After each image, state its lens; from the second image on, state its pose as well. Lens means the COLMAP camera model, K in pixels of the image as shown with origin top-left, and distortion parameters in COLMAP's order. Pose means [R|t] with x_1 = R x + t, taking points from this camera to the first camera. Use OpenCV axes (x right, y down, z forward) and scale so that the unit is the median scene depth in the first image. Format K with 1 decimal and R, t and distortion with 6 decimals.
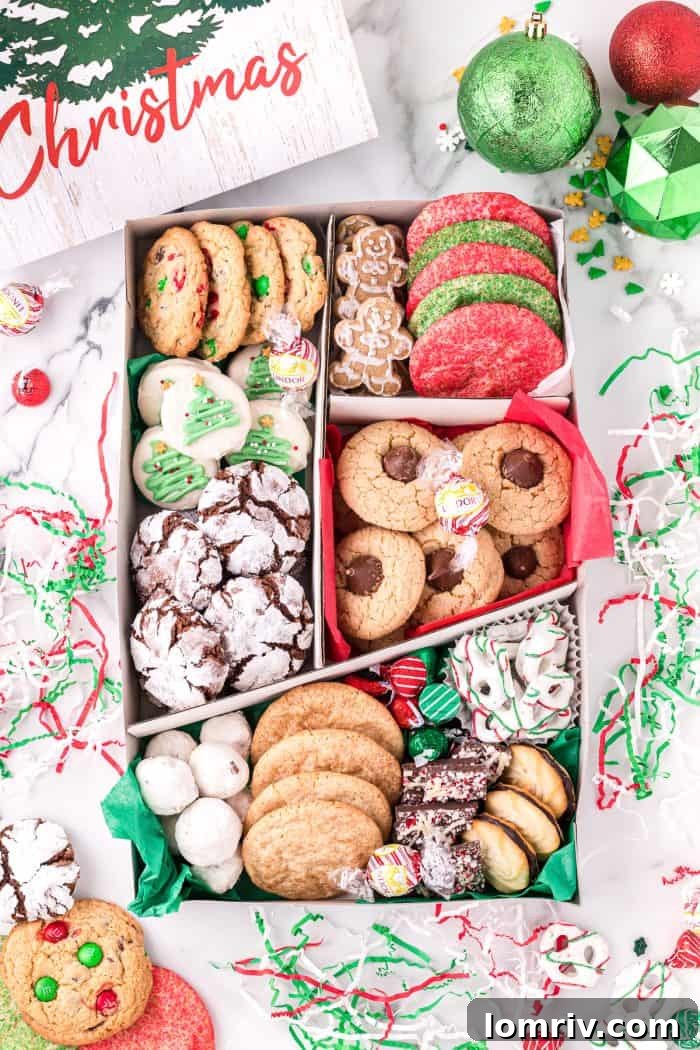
lens RADIAL K [[1791.3, 0, 356.3], [0, 1791.3, 573.0], [0, 0, 1]] dist [-0.136604, -0.054688]
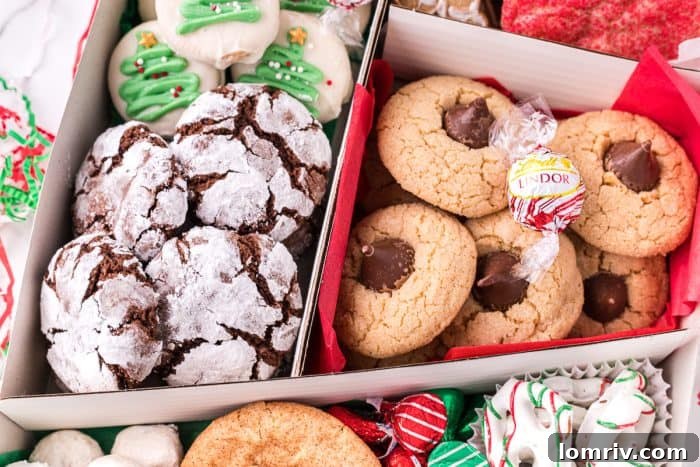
lens RADIAL K [[1129.5, 0, 350.0], [0, 1129.5, 233.5], [0, 0, 1]] dist [-0.149737, -0.135209]
pose [[0.978527, 0.199843, -0.050482, 0.010265], [-0.205659, 0.962974, -0.174311, 0.069062], [0.013778, 0.180950, 0.983396, 0.566940]]
